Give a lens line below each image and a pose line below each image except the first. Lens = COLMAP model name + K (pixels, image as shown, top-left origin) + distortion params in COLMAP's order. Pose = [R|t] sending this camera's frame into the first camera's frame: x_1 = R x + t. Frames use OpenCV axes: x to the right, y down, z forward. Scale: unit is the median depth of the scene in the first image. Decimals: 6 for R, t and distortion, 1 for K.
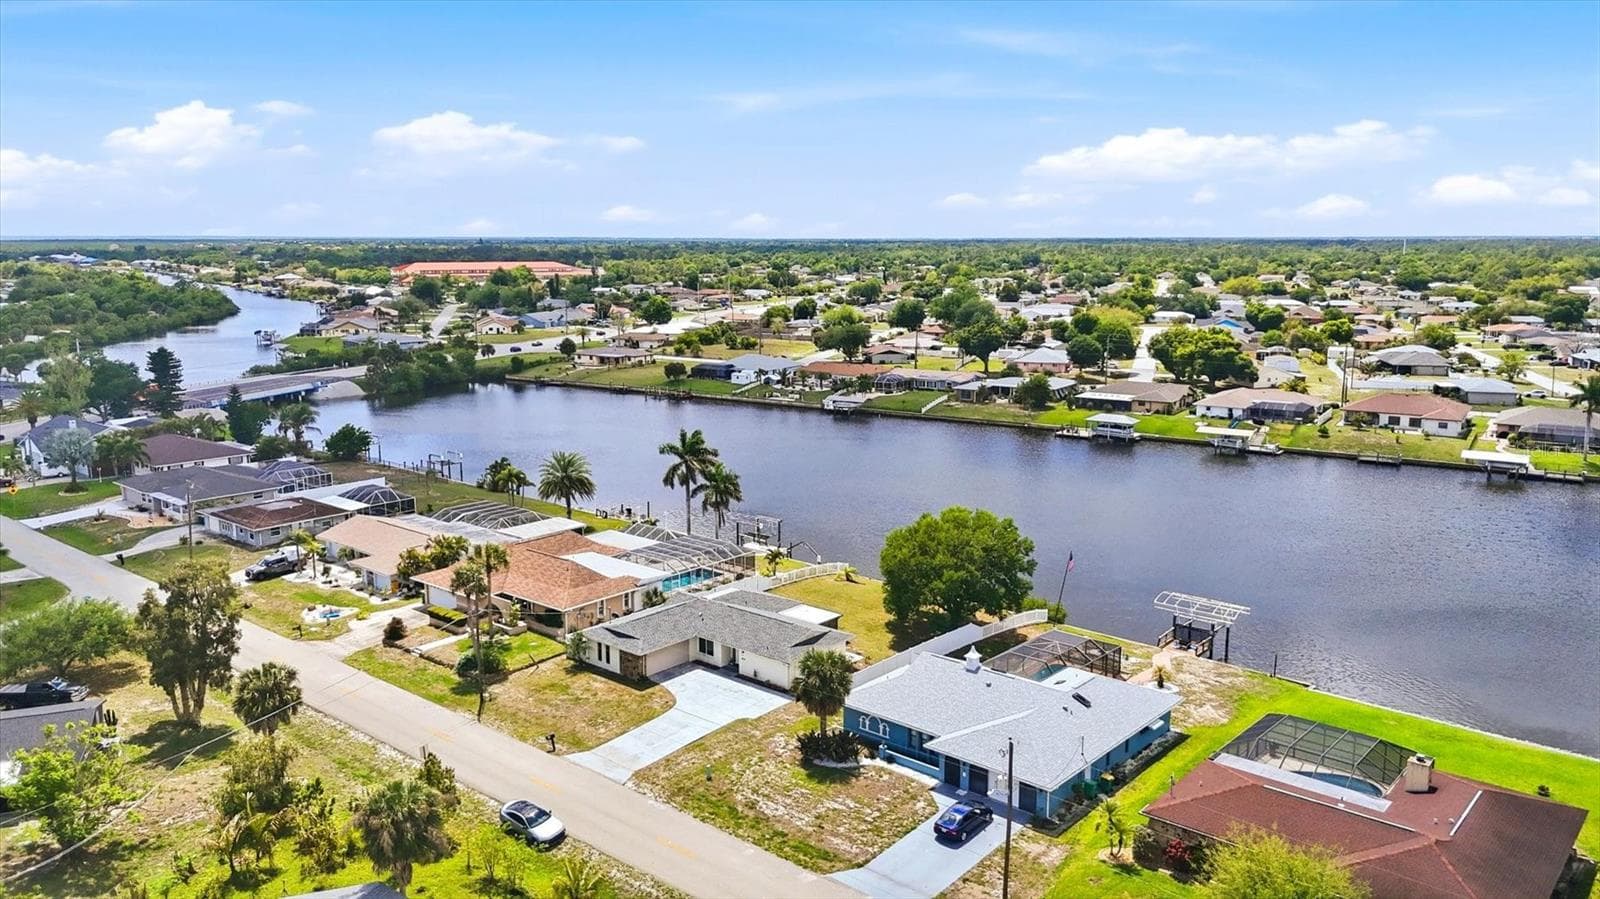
lens RADIAL K [[1181.7, 0, 800.0], [0, 1181.7, 449.5], [0, 0, 1]] dist [0.075594, -0.079196]
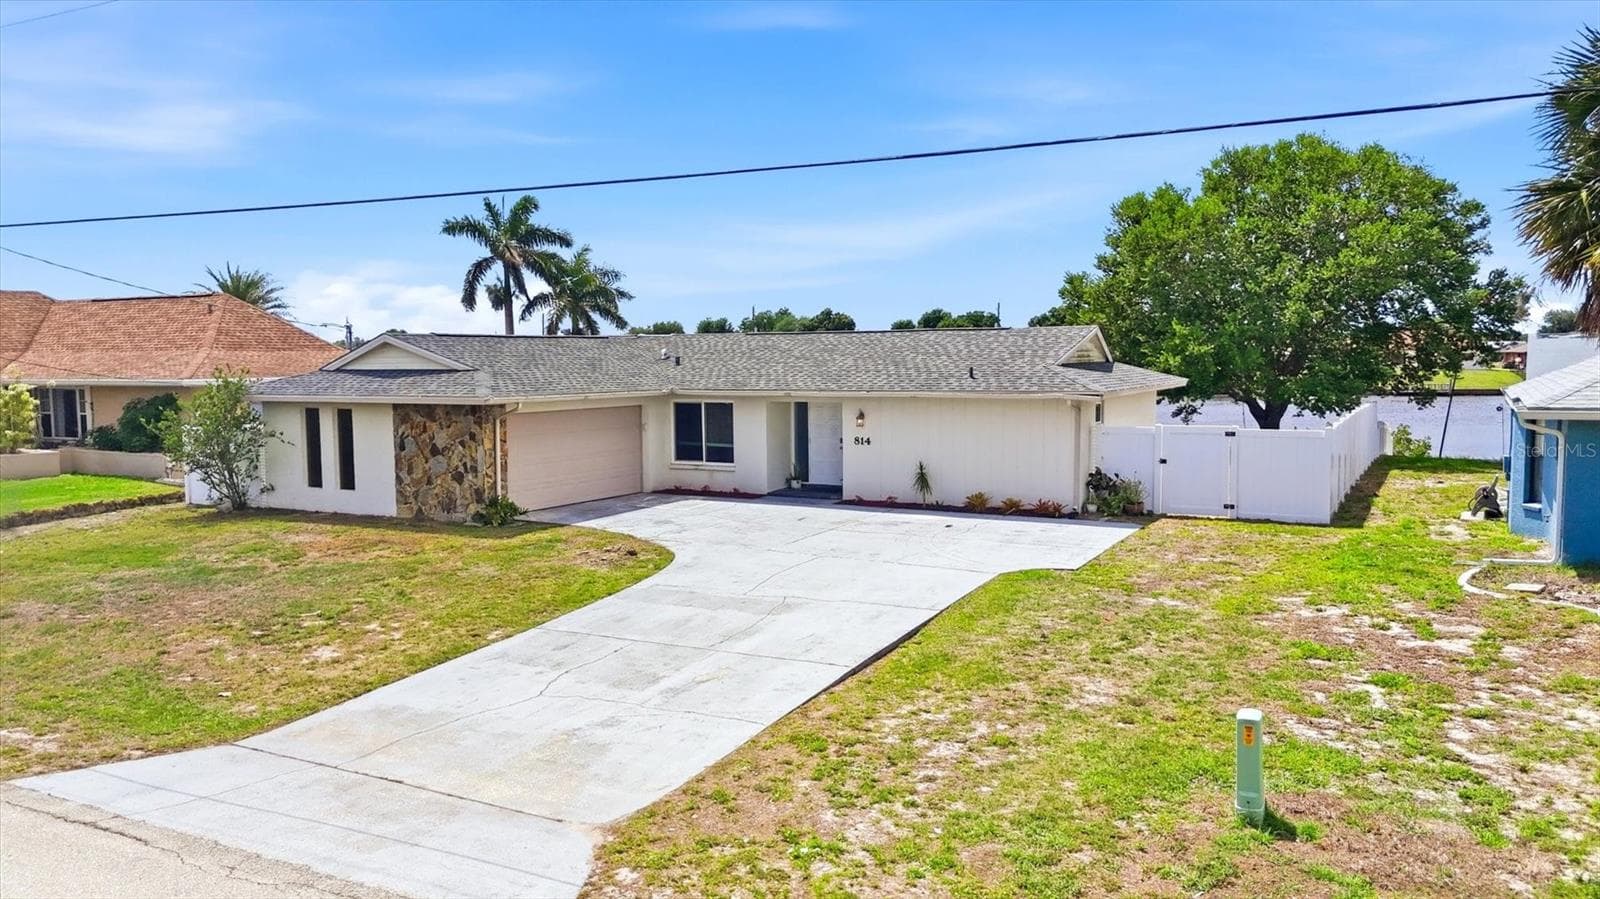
lens RADIAL K [[1181.7, 0, 800.0], [0, 1181.7, 449.5], [0, 0, 1]] dist [0.075594, -0.079196]
pose [[0.976649, -0.024406, 0.213449, -0.096607], [0.045744, 0.994368, -0.095607, 0.162604], [-0.209913, 0.103138, 0.972265, 0.580135]]
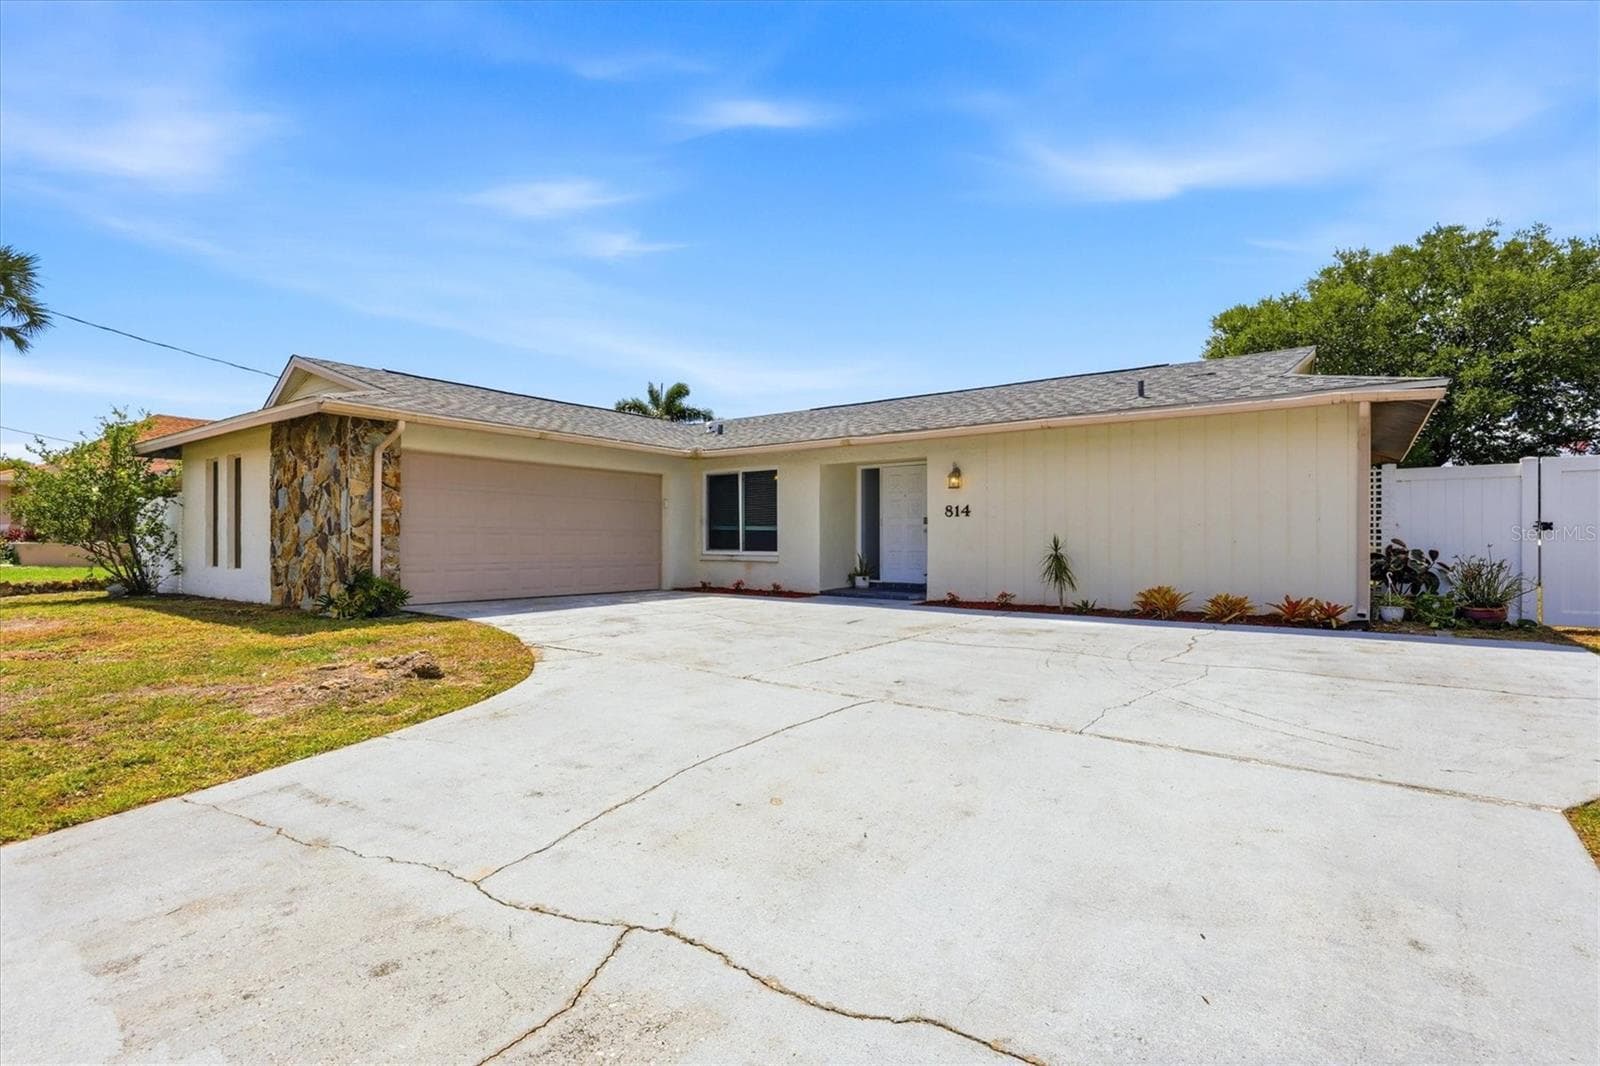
lens RADIAL K [[767.8, 0, 796.6], [0, 767.8, 537.6], [0, 0, 1]] dist [-0.003594, -0.000078]
pose [[0.996740, 0.003178, 0.080621, -0.065506], [0.011695, 0.982982, -0.183328, 0.160917], [-0.079832, 0.183674, 0.979740, 0.701476]]
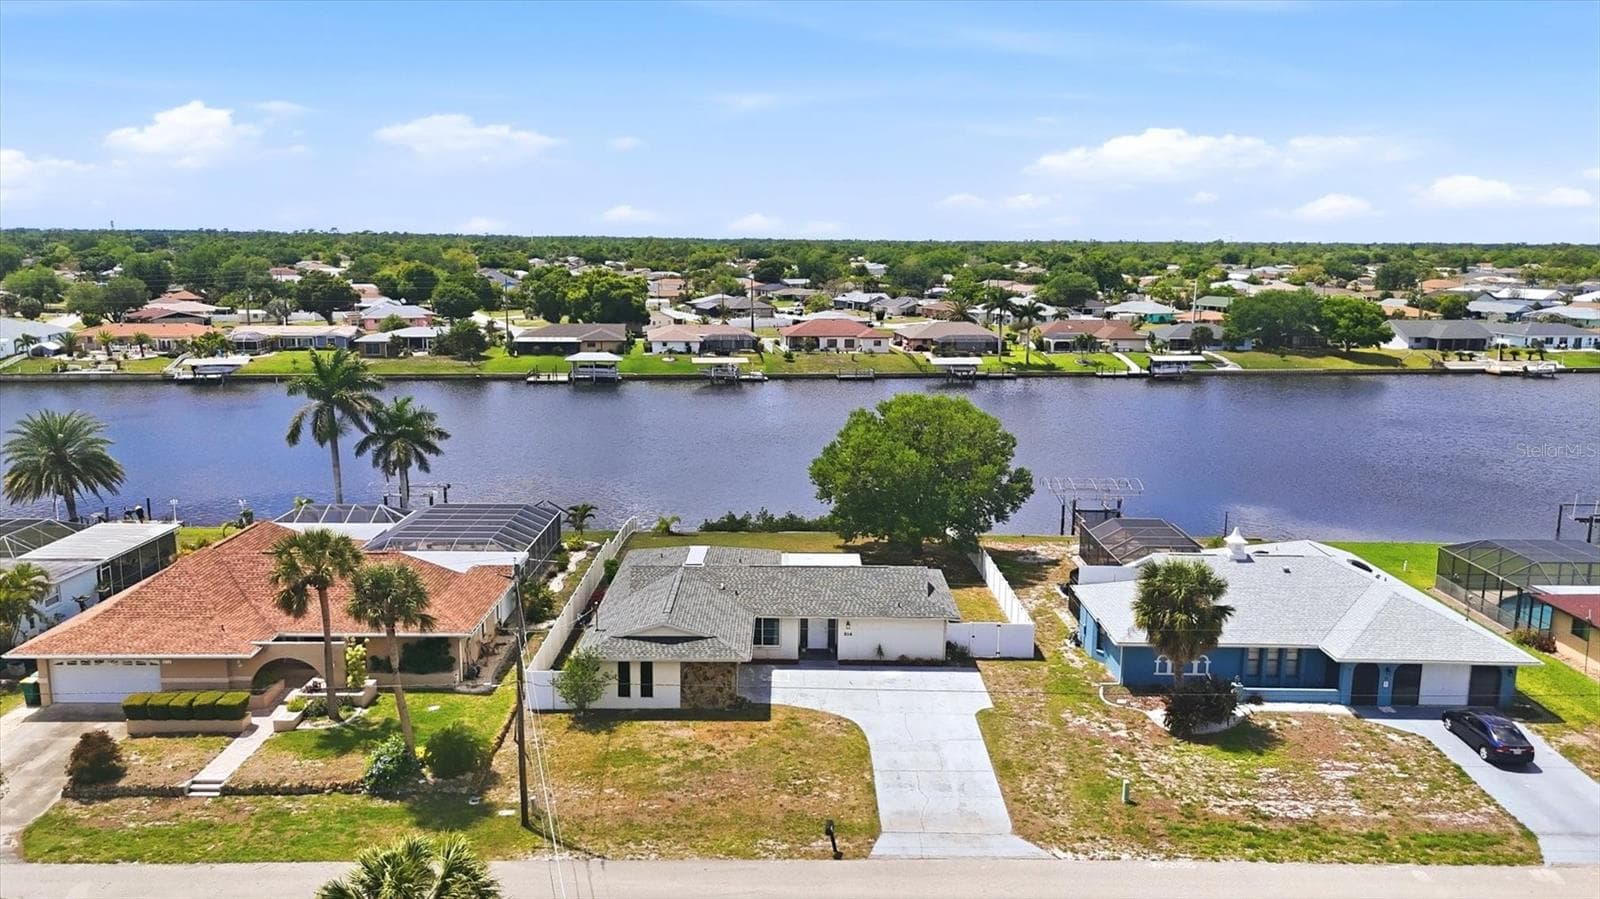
lens RADIAL K [[1181.7, 0, 800.0], [0, 1181.7, 449.5], [0, 0, 1]] dist [0.075594, -0.079196]
pose [[0.750758, -0.107960, 0.651695, -0.367903], [0.107593, 0.993365, 0.040613, 0.041141], [-0.651756, 0.039627, 0.757393, 0.427330]]
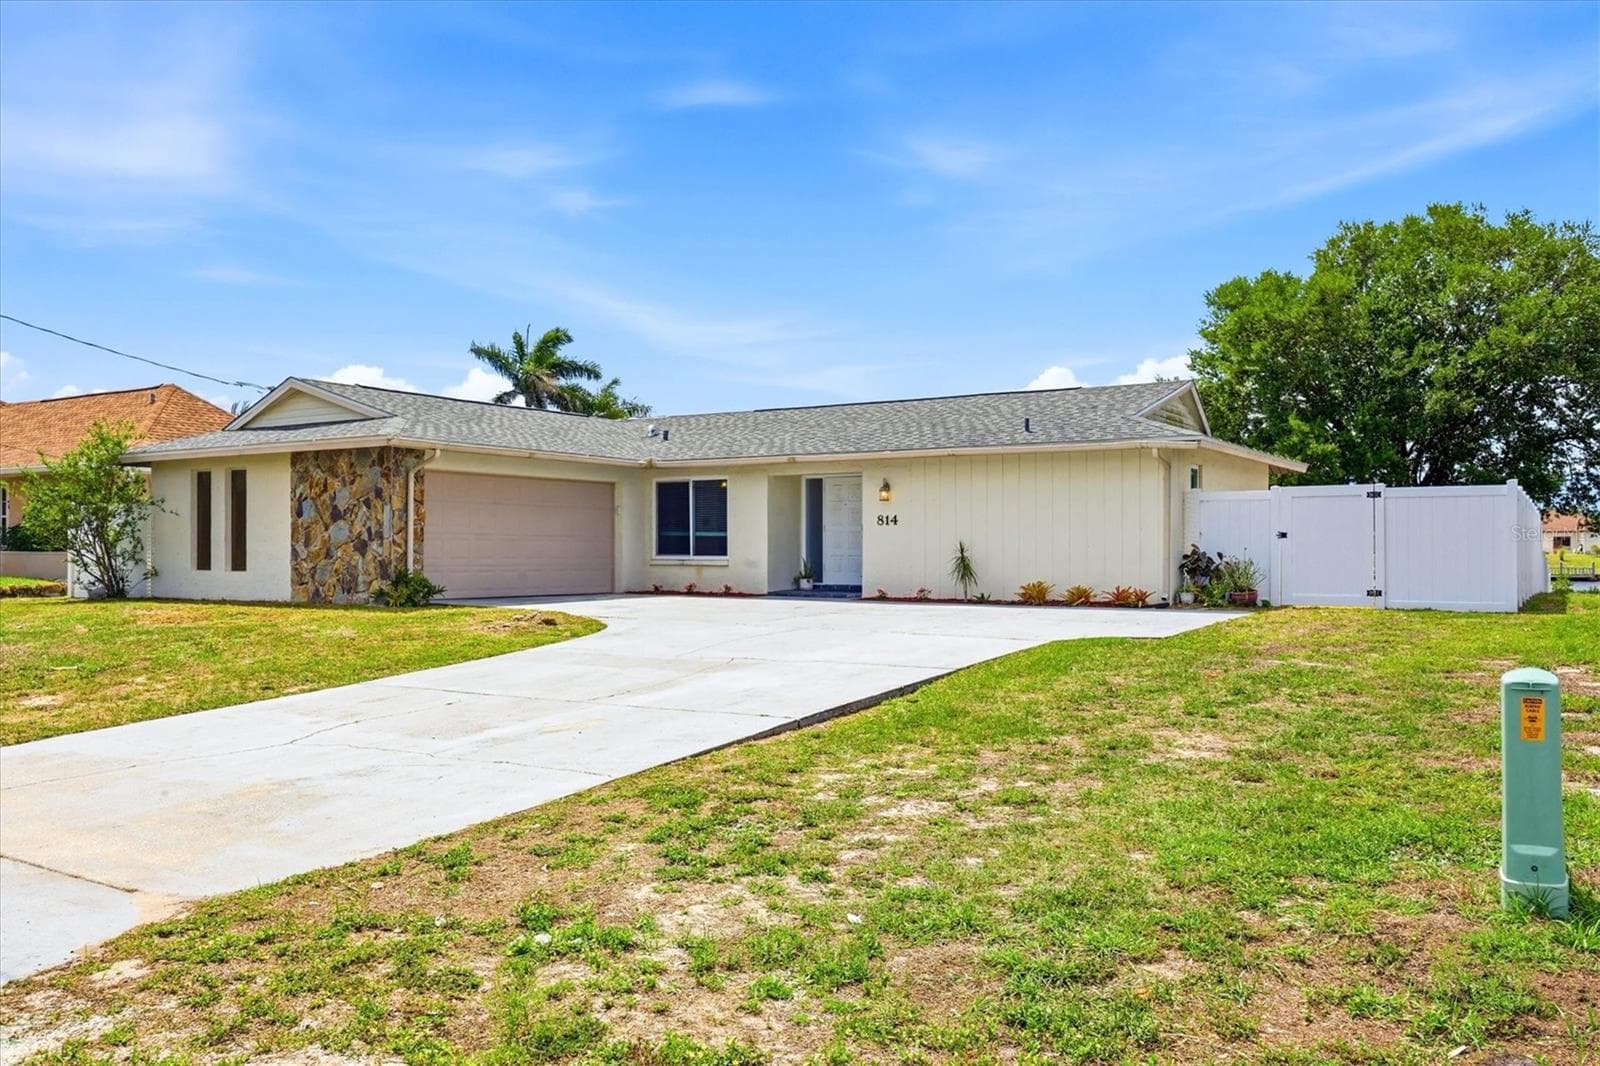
lens RADIAL K [[1254.8, 0, 794.5], [0, 1254.8, 543.0], [0, 0, 1]] dist [-0.016924, 0.049441]
pose [[0.988302, 0.003271, 0.152477, -0.078945], [0.024780, 0.983041, -0.181702, 0.176401], [-0.150485, 0.183355, 0.971460, 0.618451]]
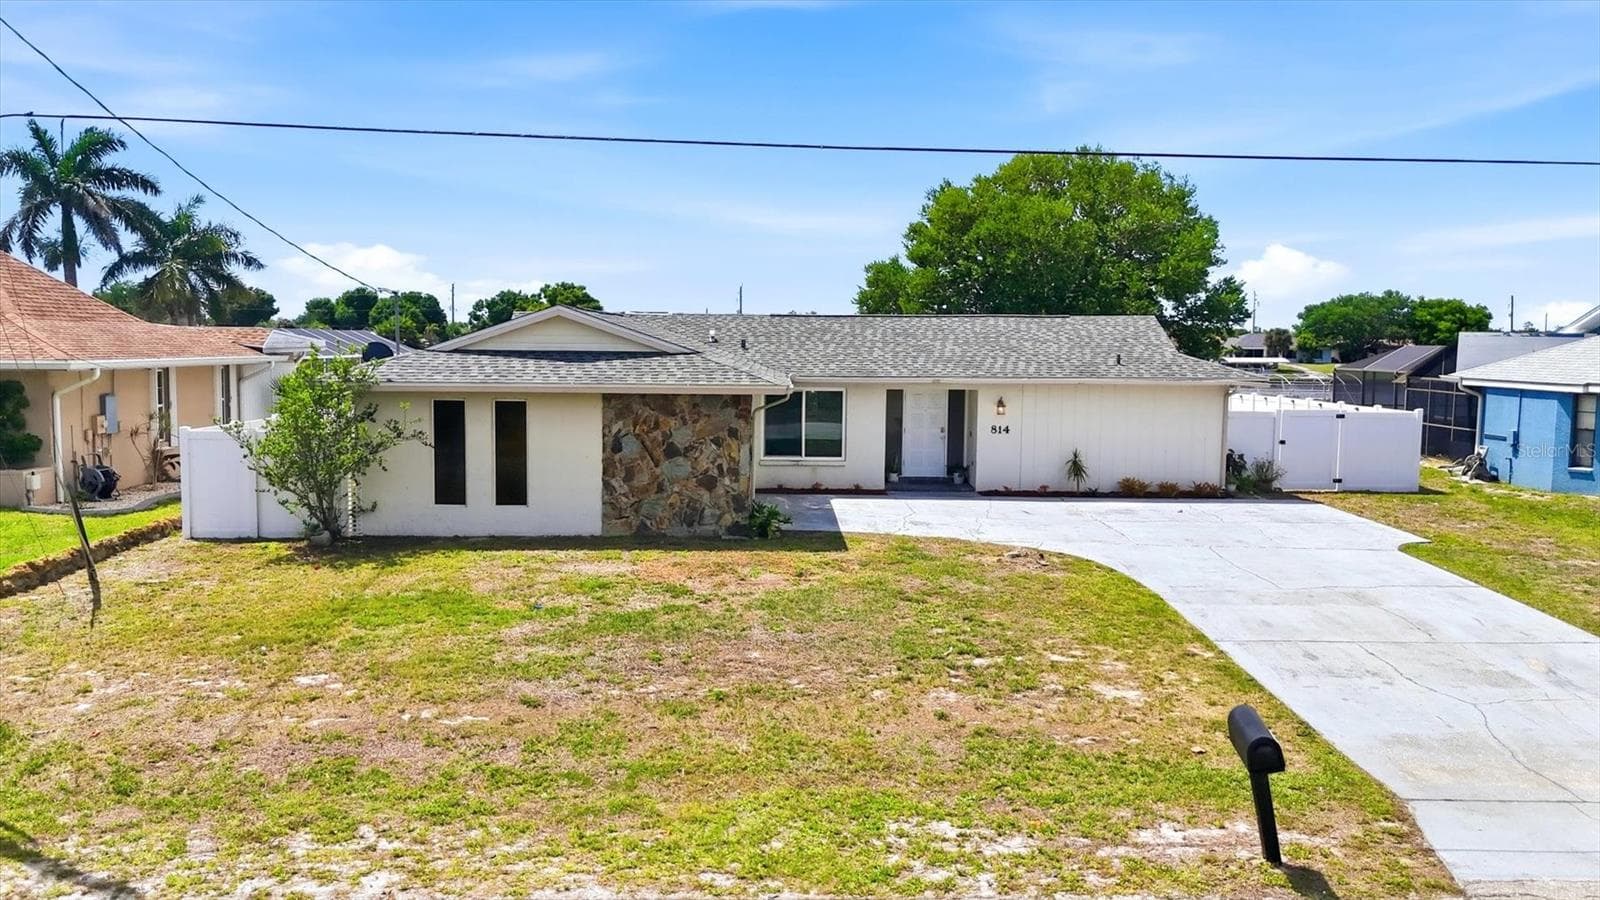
lens RADIAL K [[1213.5, 0, 791.0], [0, 1213.5, 410.3], [0, 0, 1]] dist [0.077019, -0.093169]
pose [[0.746862, -0.030968, 0.664258, -0.214363], [0.109004, 0.991104, -0.076354, 0.149731], [-0.655985, 0.129433, 0.743594, 0.651942]]
